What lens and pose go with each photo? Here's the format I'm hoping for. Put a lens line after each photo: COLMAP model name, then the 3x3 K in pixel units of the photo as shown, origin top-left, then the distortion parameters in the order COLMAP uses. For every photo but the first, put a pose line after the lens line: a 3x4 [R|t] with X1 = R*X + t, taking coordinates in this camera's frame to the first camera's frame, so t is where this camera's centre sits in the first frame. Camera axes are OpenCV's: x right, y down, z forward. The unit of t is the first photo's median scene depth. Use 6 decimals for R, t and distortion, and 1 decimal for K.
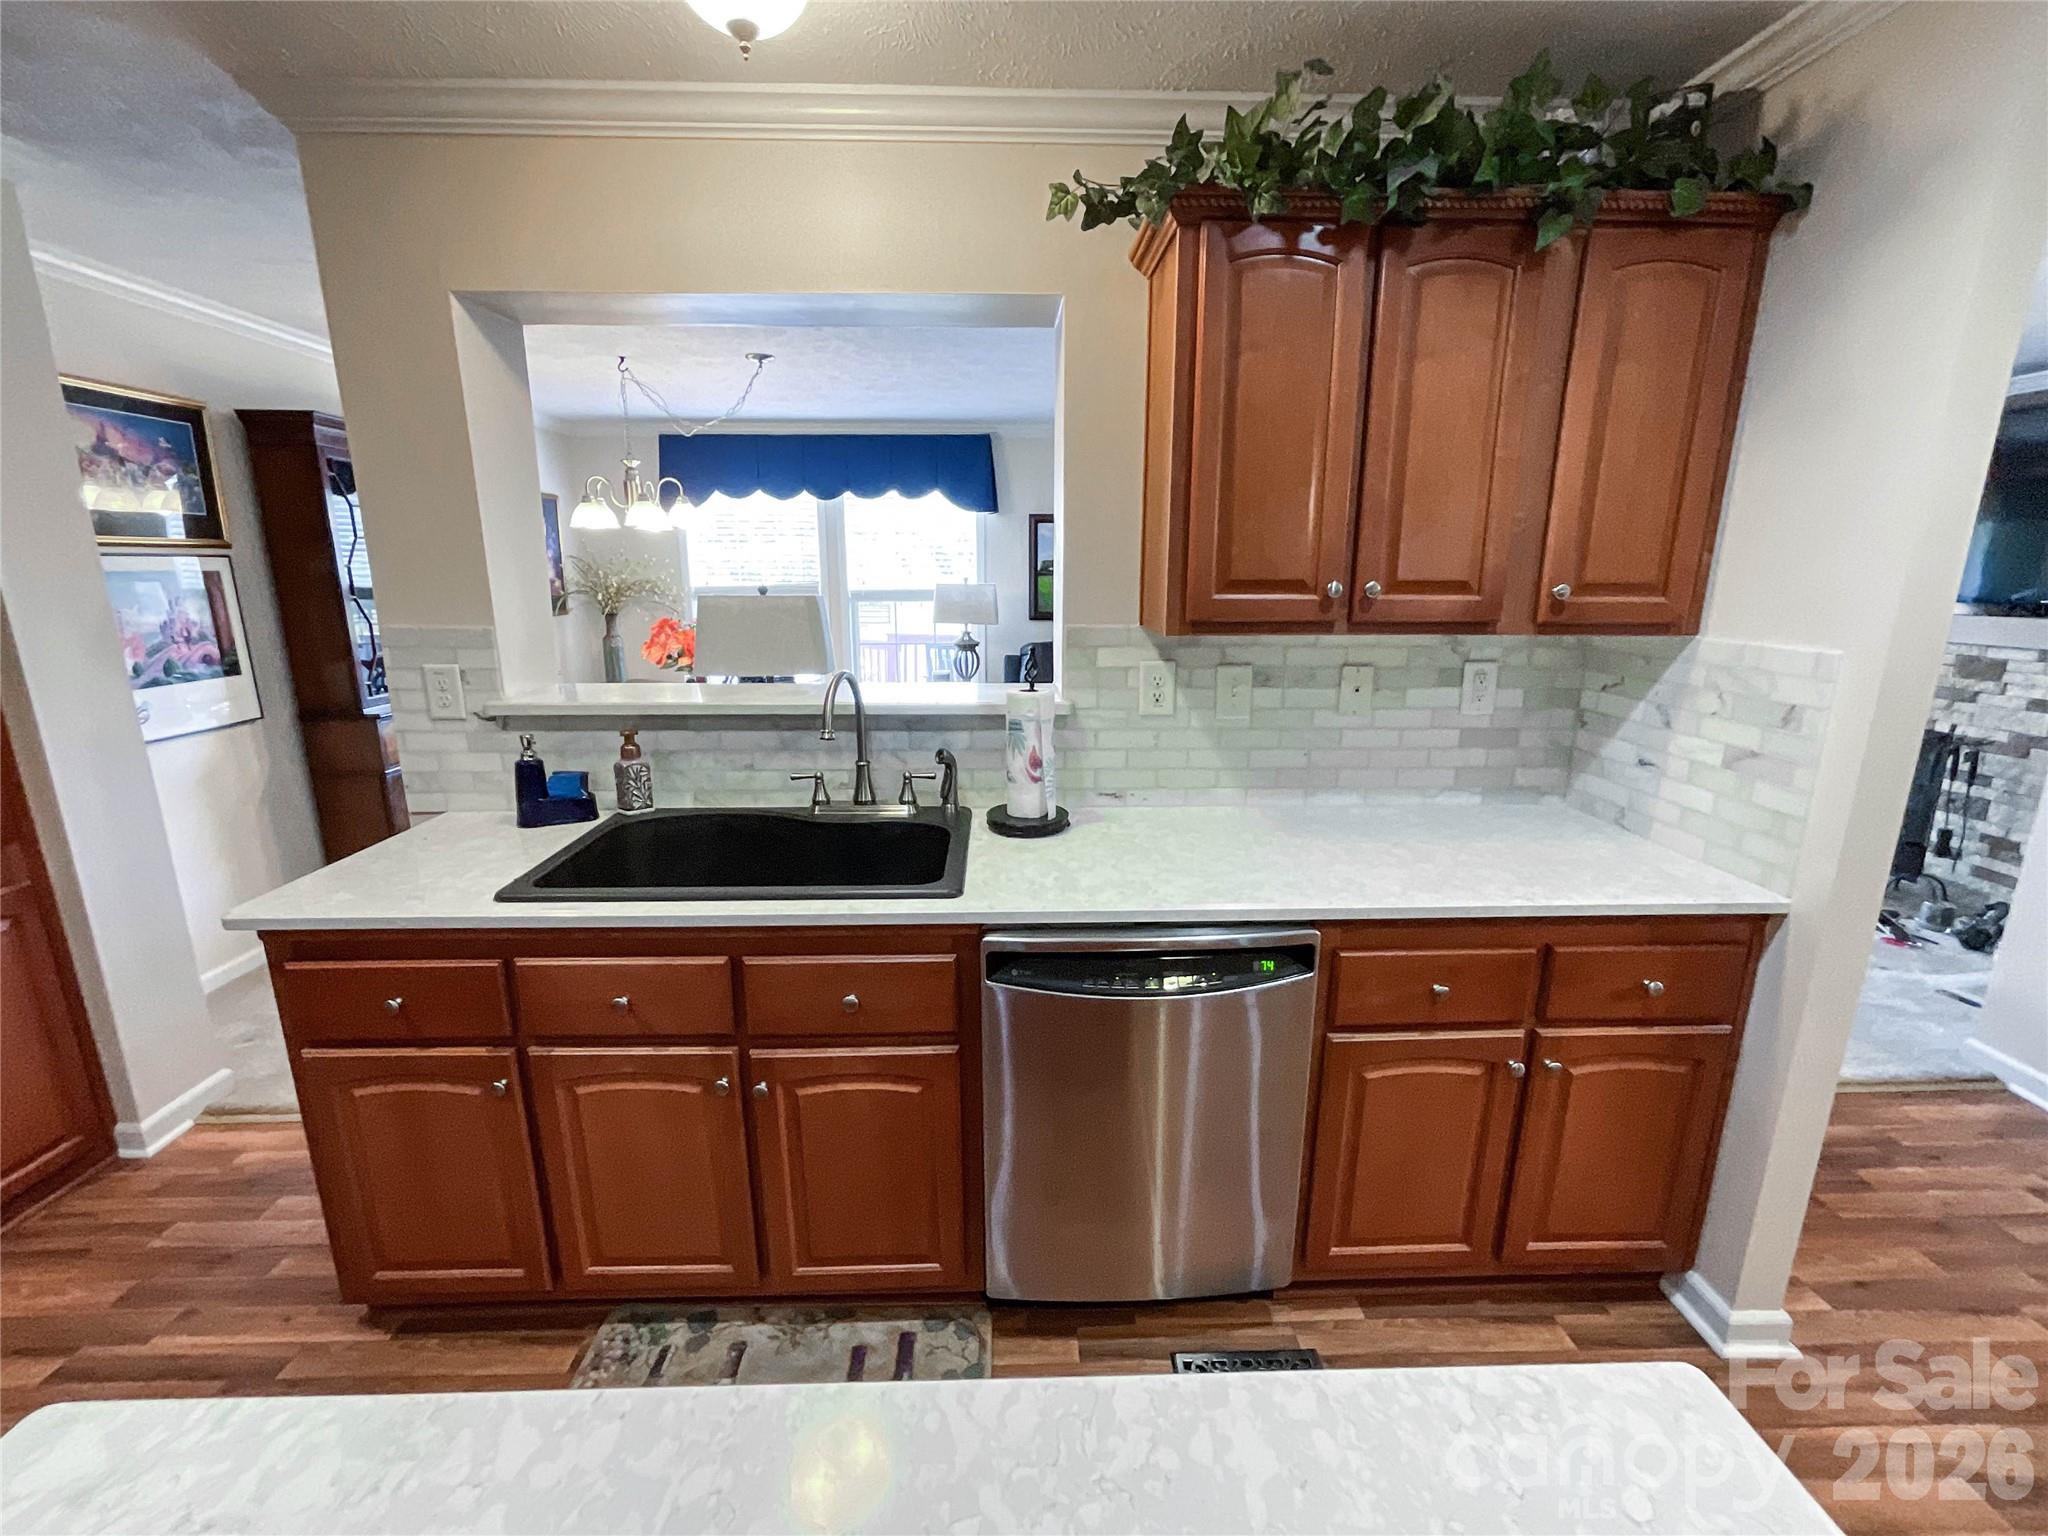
lens RADIAL K [[854.4, 0, 1033.8], [0, 854.4, 767.0], [0, 0, 1]] dist [-0.020469, 0.008649]
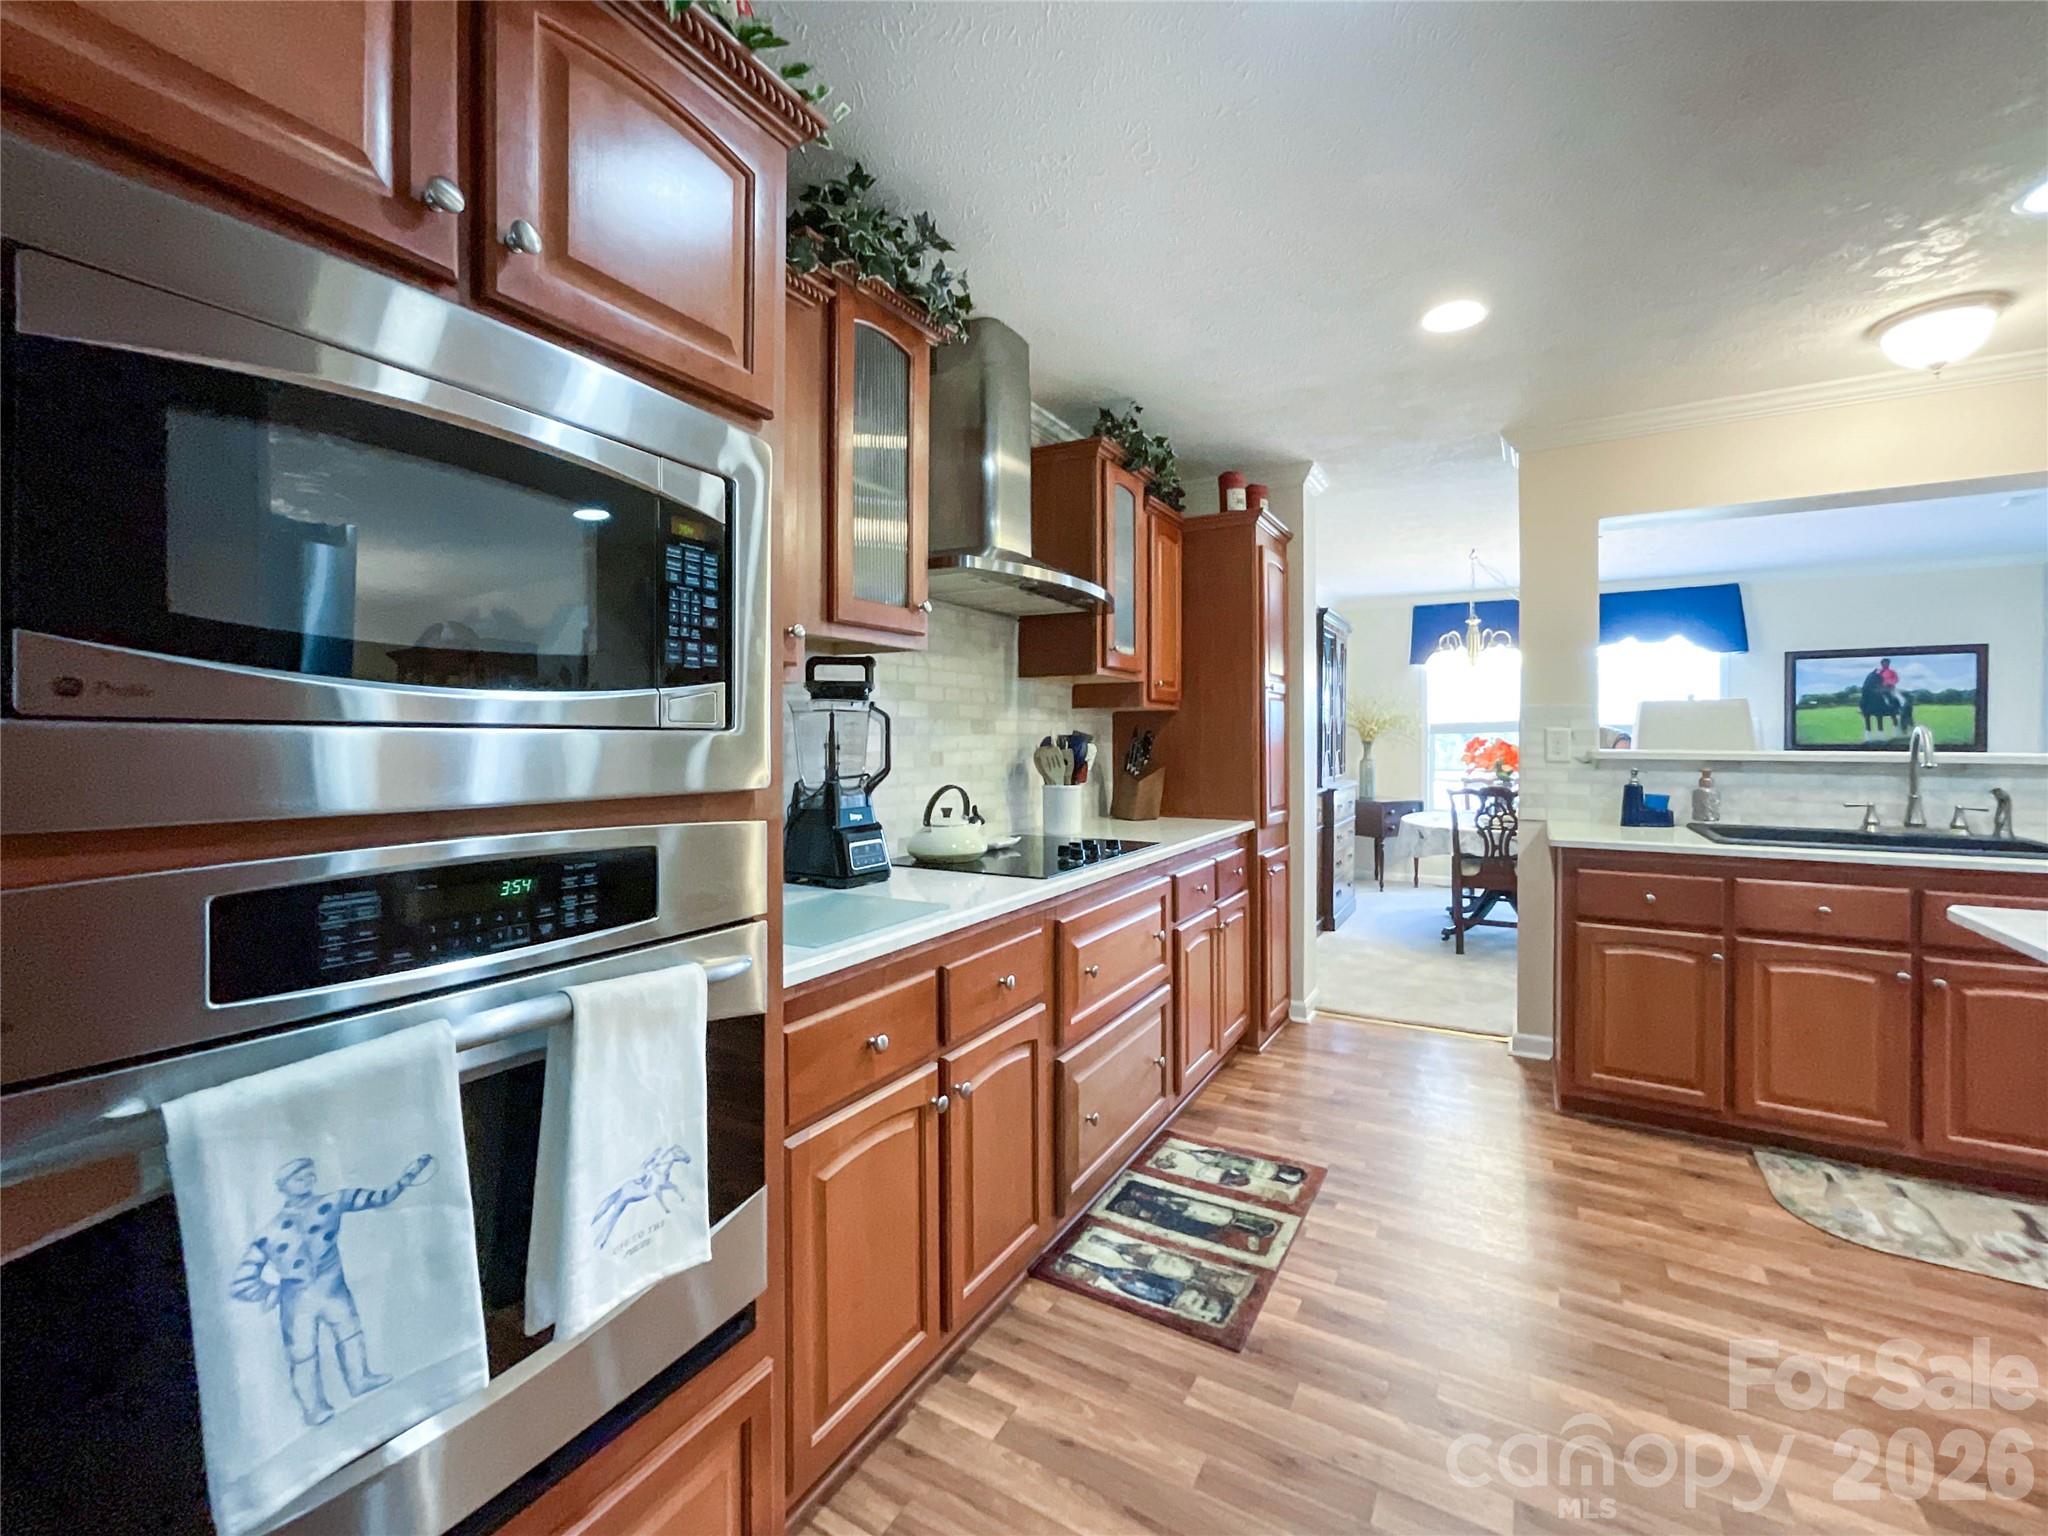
lens RADIAL K [[854.4, 0, 1053.3], [0, 854.4, 737.6], [0, 0, 1]] dist [-0.020469, 0.008649]
pose [[0.850771, 0.001699, -0.525533, -0.659438], [-0.120398, 0.974029, -0.191760, 0.328066], [0.511559, 0.226417, 0.828881, -0.856111]]
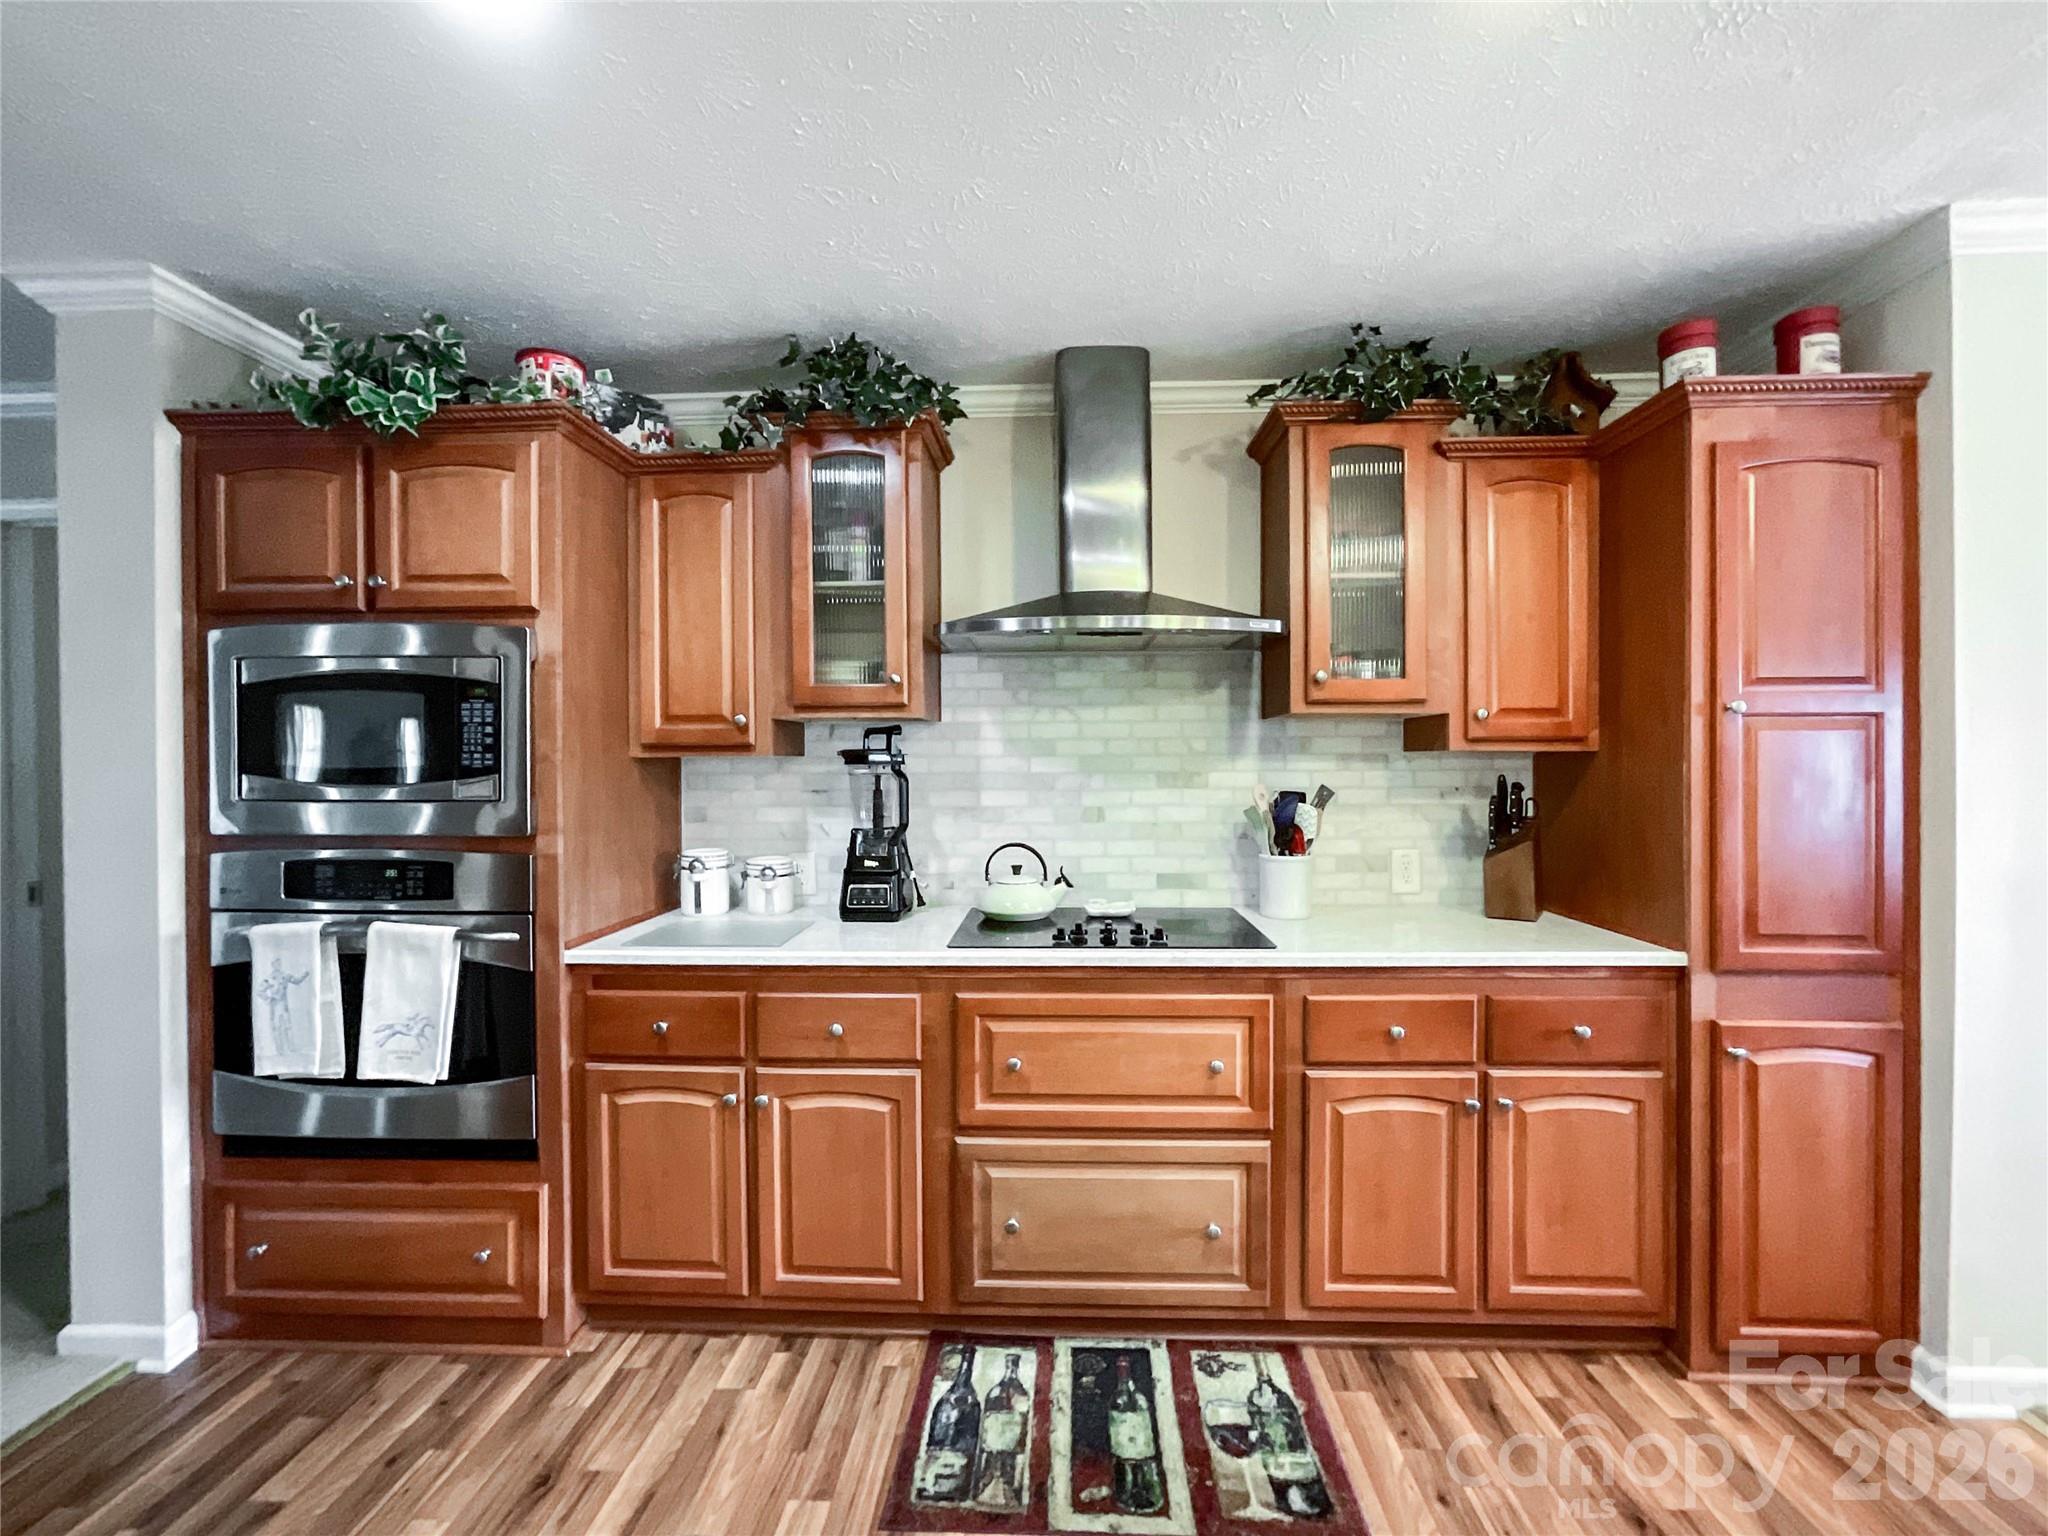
lens RADIAL K [[854.4, 0, 1024.0], [0, 854.4, 762.5], [0, 0, 1]] dist [-0.020469, 0.008649]
pose [[-0.080169, 0.005046, -0.996768, -0.229816], [-0.221853, 0.974814, 0.022779, 0.052863], [0.971779, 0.222962, -0.077030, 0.111724]]
